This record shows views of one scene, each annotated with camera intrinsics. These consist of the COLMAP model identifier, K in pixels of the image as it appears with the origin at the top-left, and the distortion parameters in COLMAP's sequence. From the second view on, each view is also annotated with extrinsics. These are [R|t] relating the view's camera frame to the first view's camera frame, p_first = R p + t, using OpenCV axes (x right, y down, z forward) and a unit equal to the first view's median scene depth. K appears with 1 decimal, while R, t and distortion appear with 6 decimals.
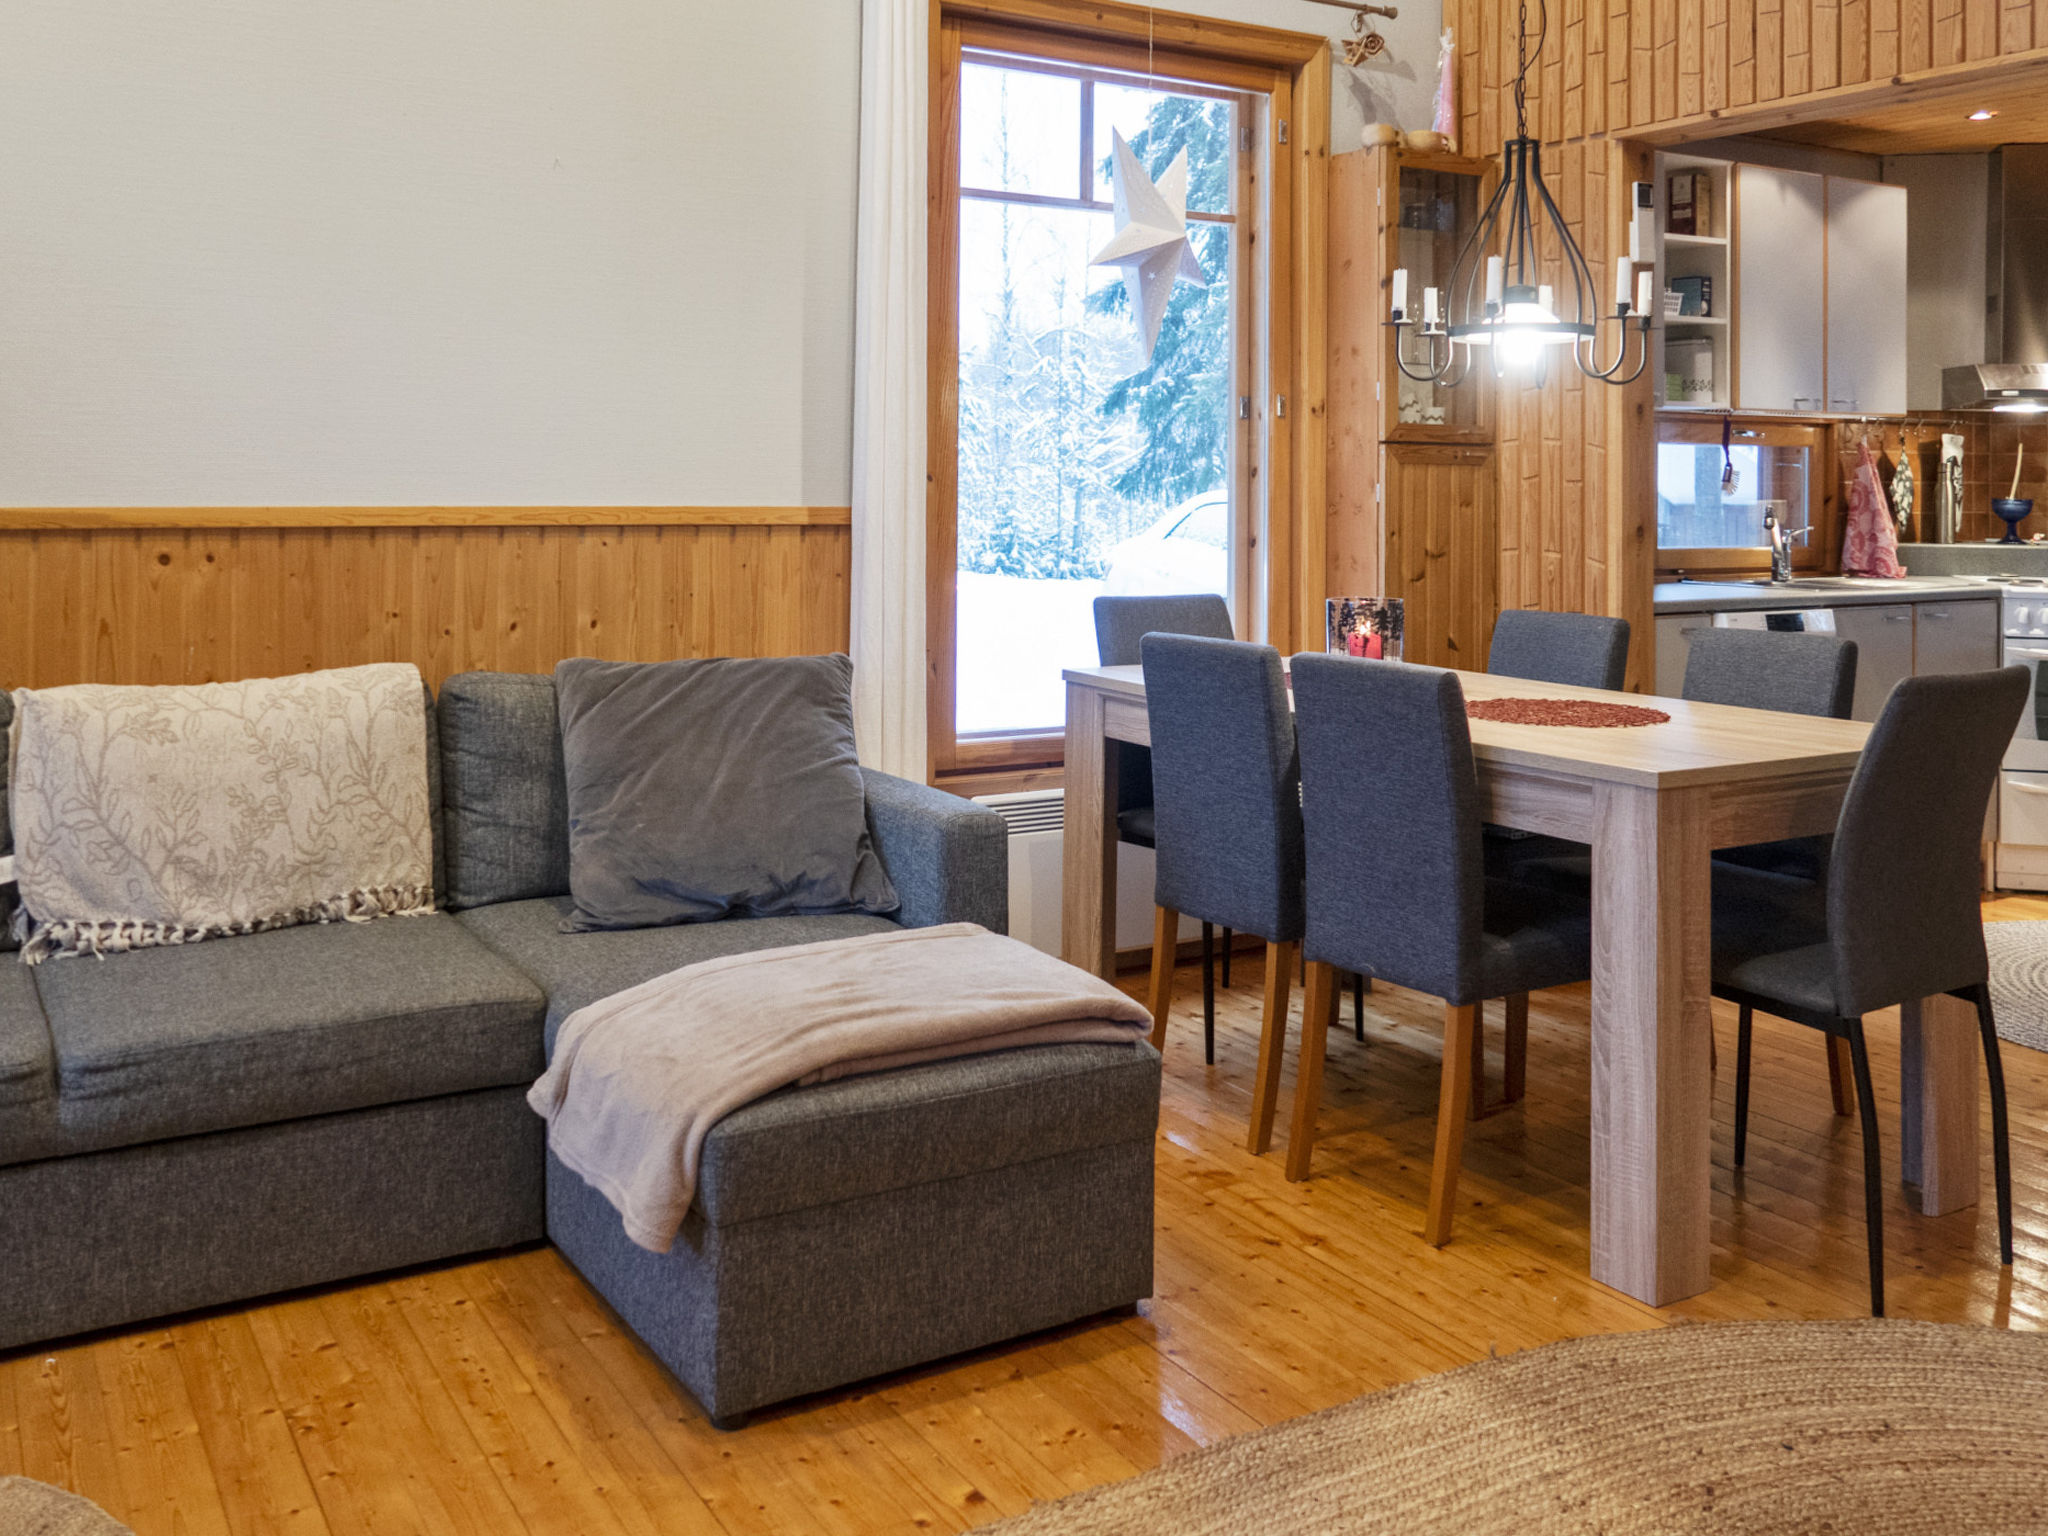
lens RADIAL K [[1848.4, 0, 997.8], [0, 1848.4, 499.1], [0, 0, 1]] dist [-0.011664, 0.006408]
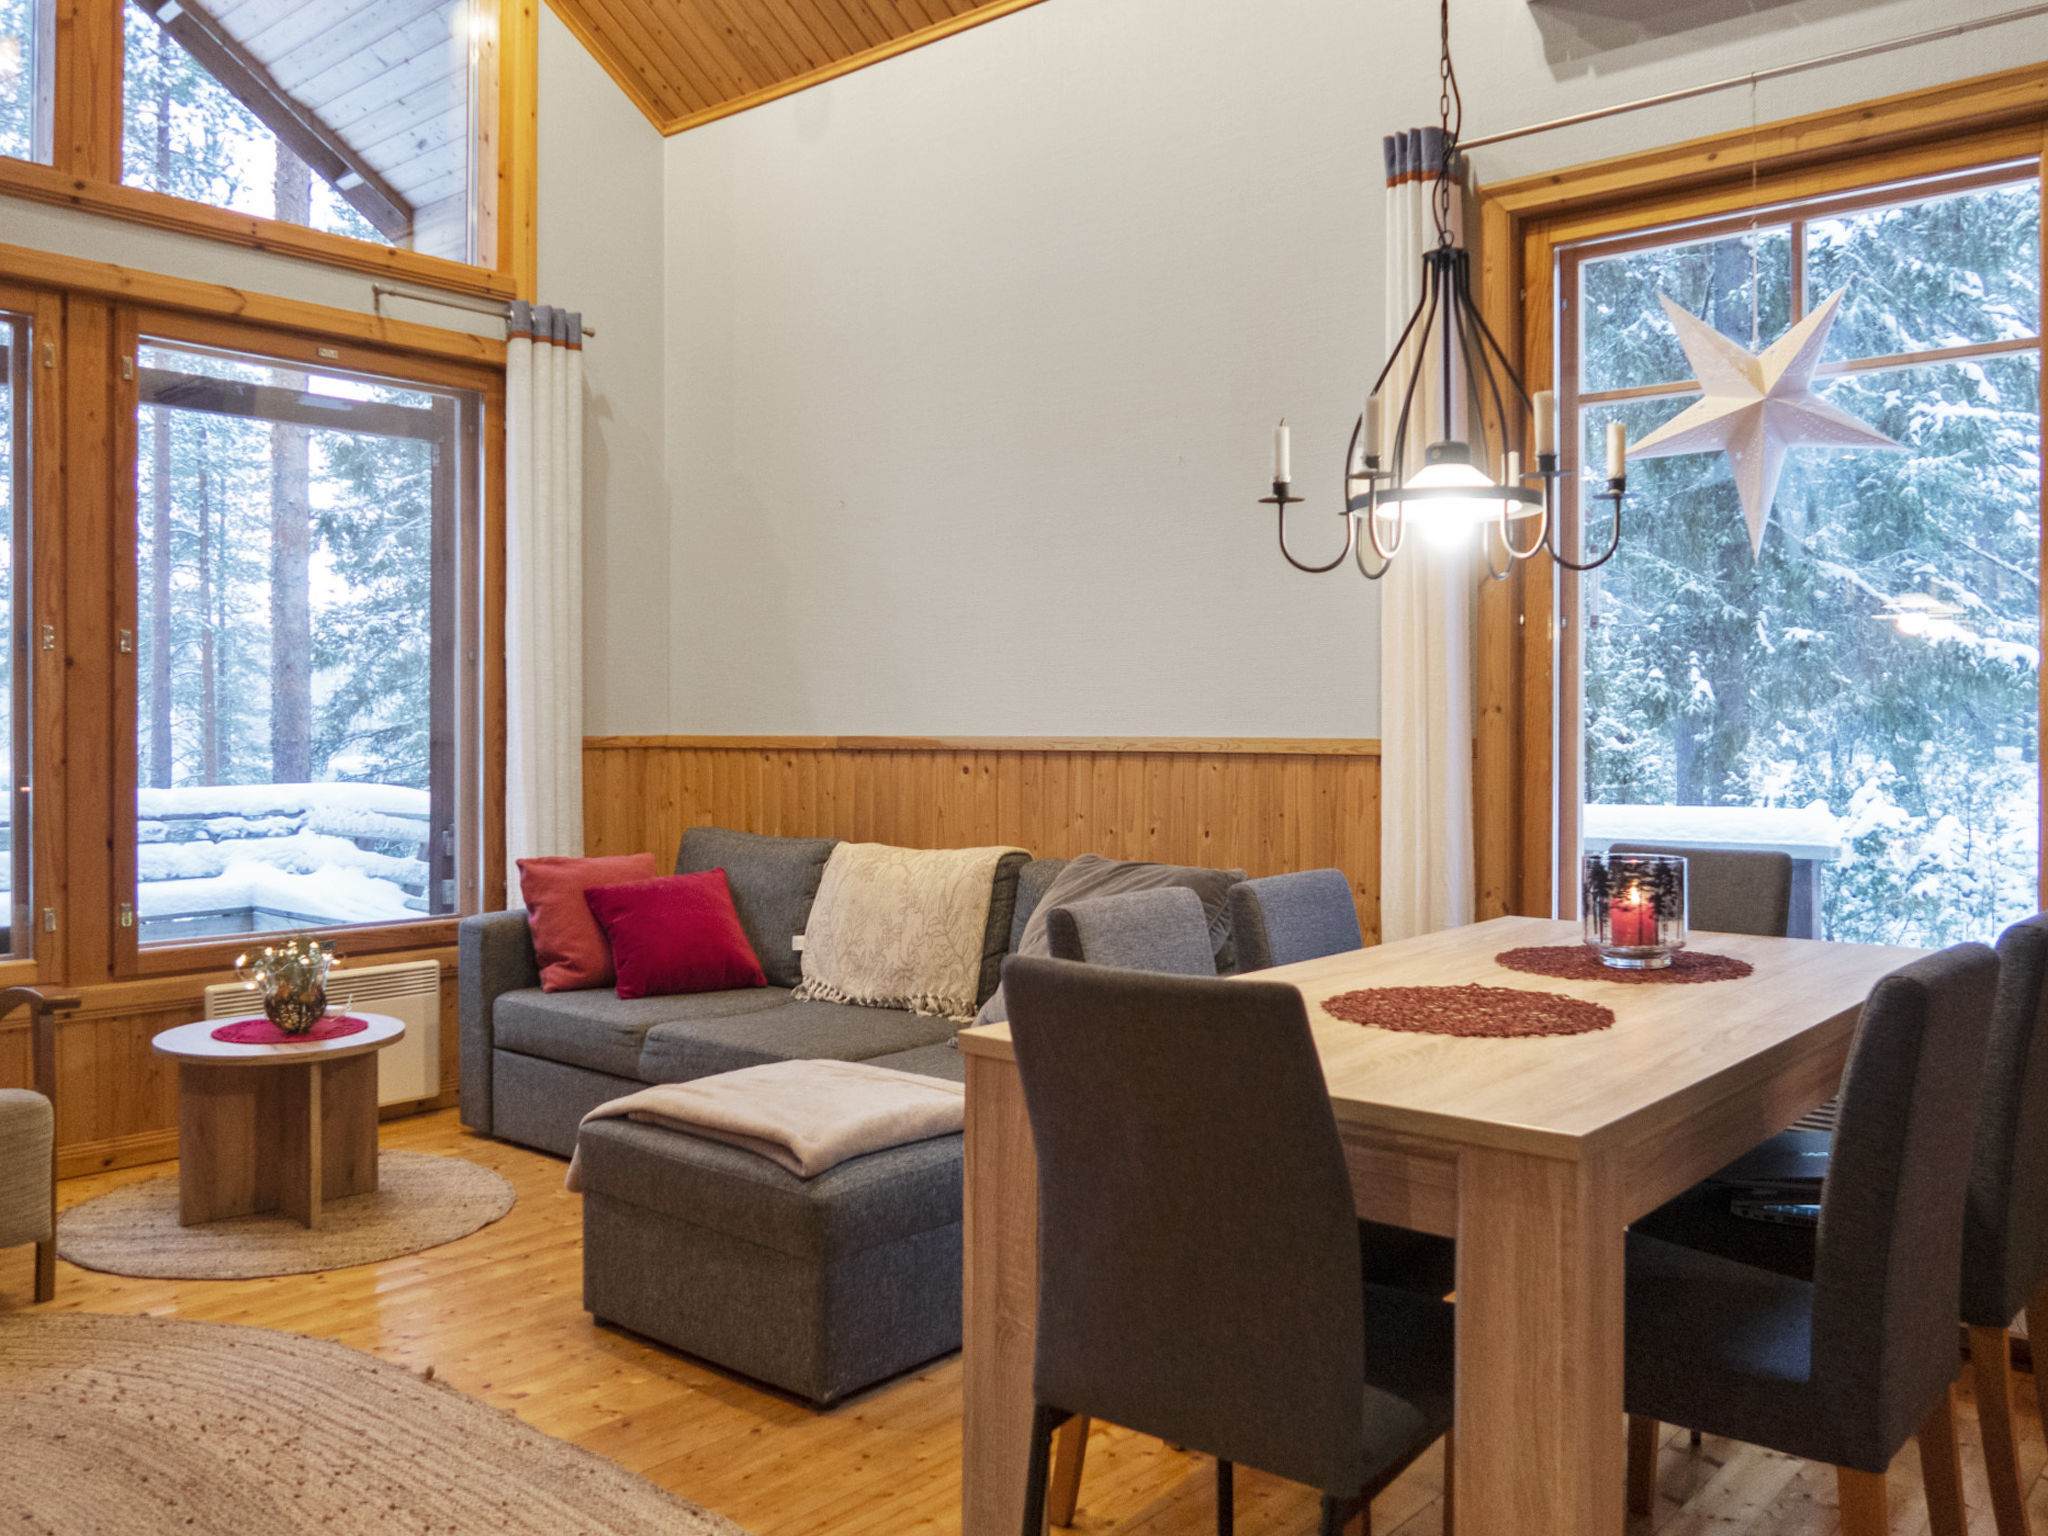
lens RADIAL K [[1643.8, 0, 1018.2], [0, 1643.8, 748.9], [0, 0, 1]] dist [-0.028240, 0.010302]
pose [[0.314879, 0.005115, -0.949118, 0.904652], [-0.008775, 0.999958, 0.002478, 0.011732], [0.949091, 0.007549, 0.314911, 0.643721]]
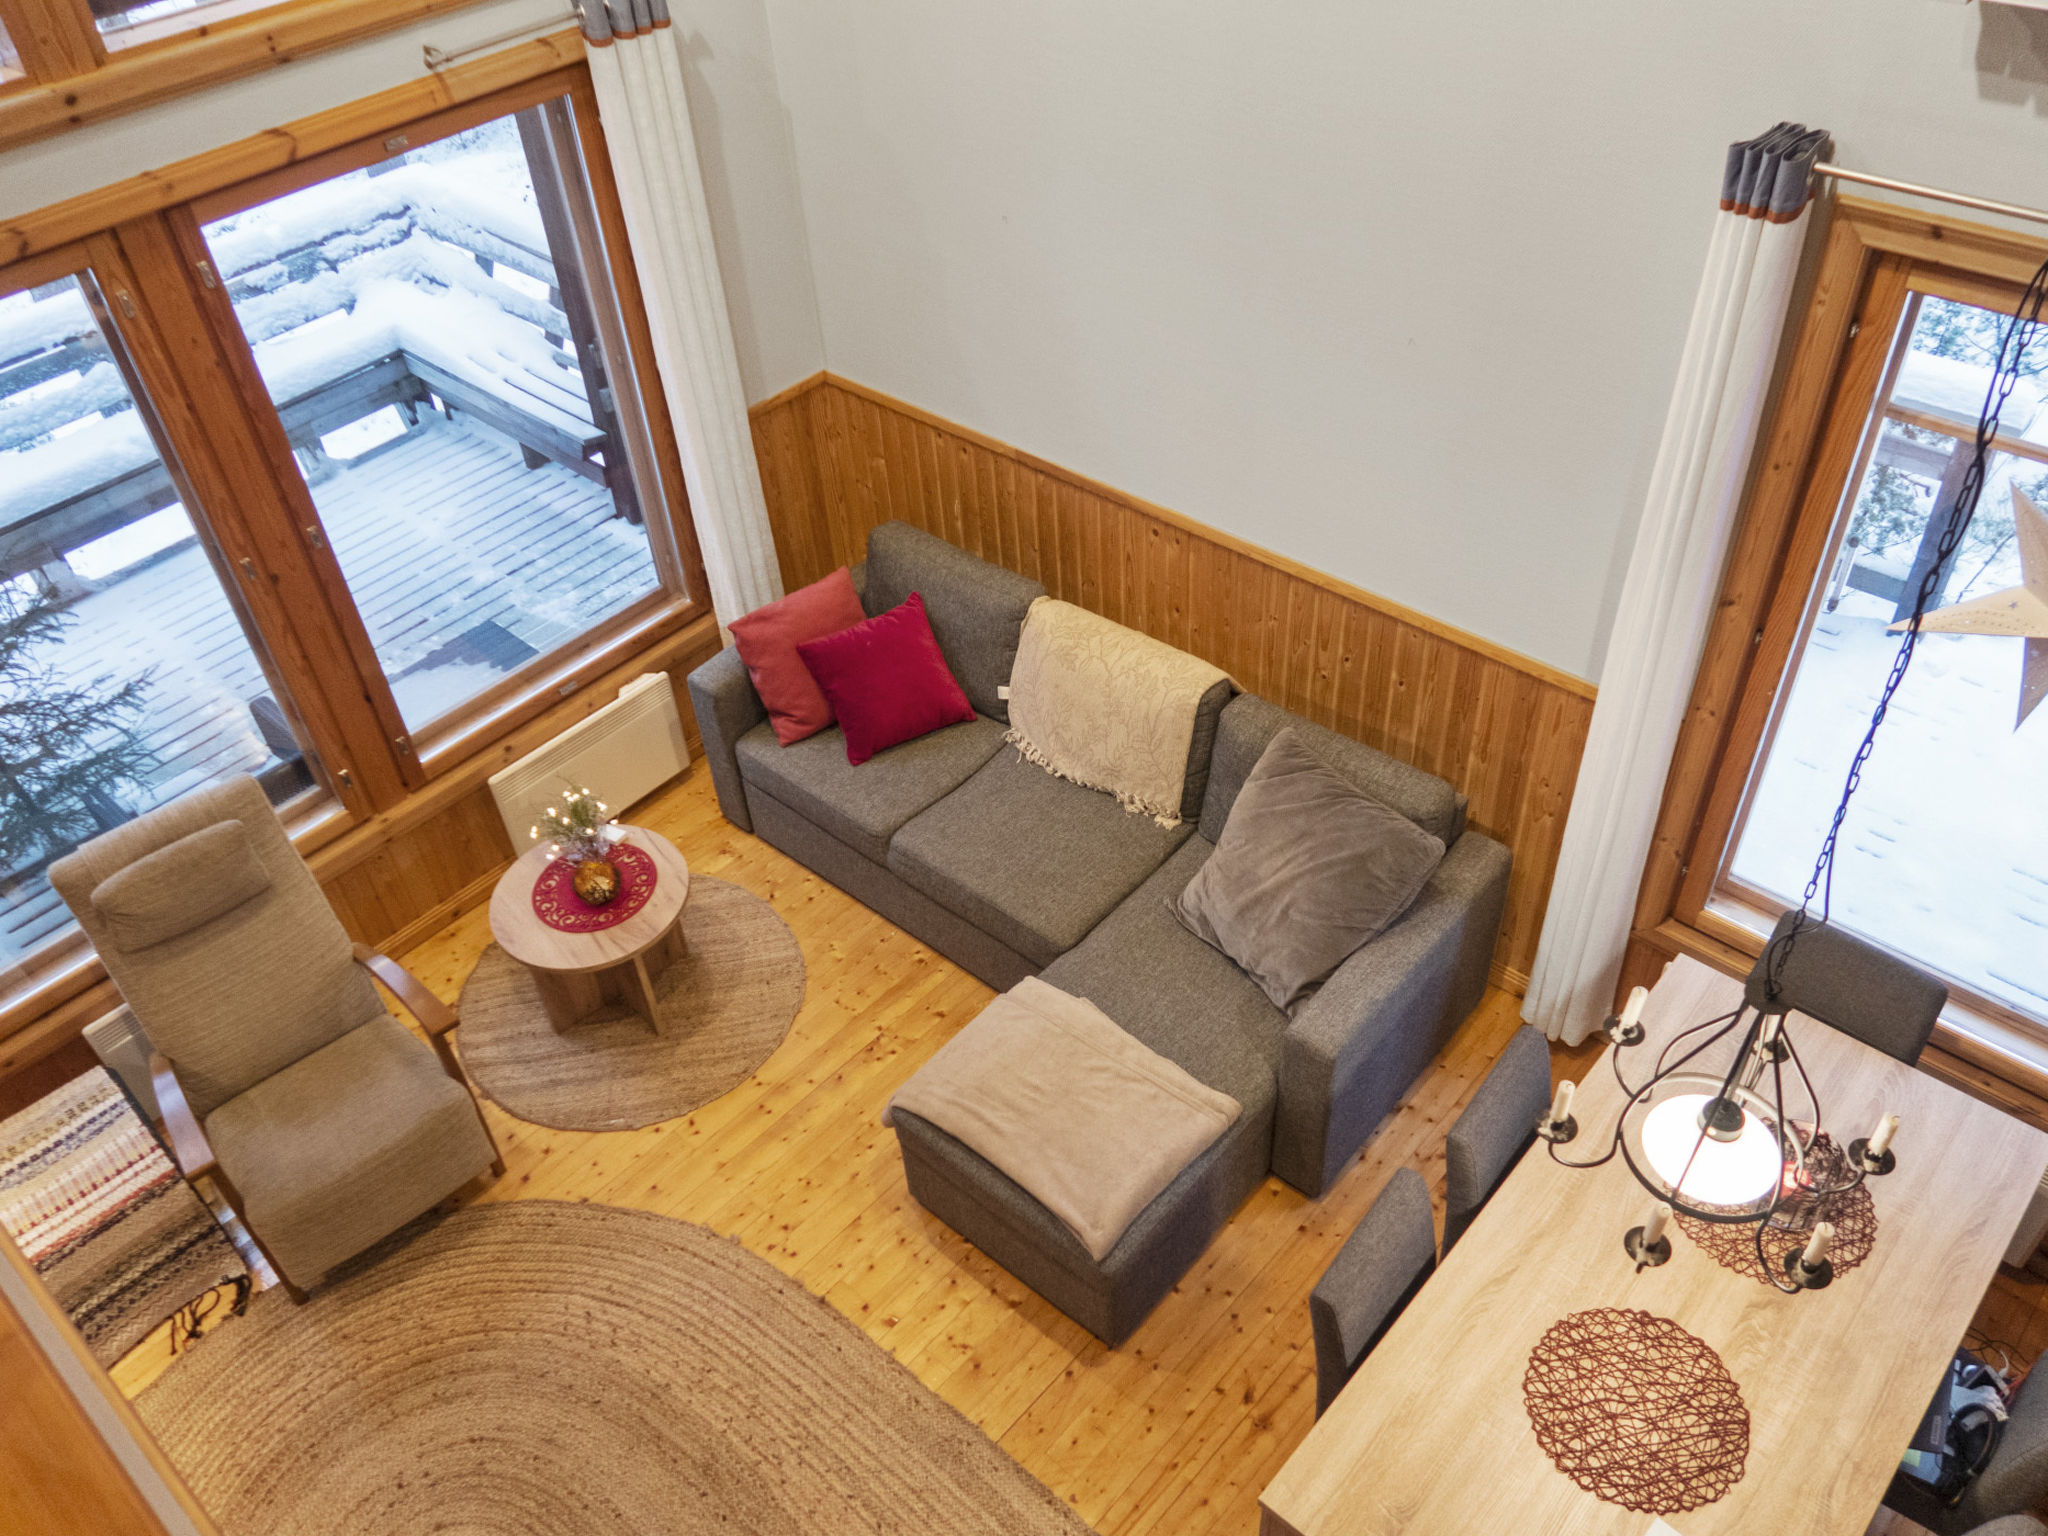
lens RADIAL K [[1566.1, 0, 1034.0], [0, 1566.1, 786.8], [0, 0, 1]] dist [-0.041448, 0.029888]
pose [[0.295844, 0.622048, -0.724936, 0.623112], [0.048301, 0.748195, 0.661718, -0.709826], [0.954014, -0.230781, 0.191303, 0.638955]]
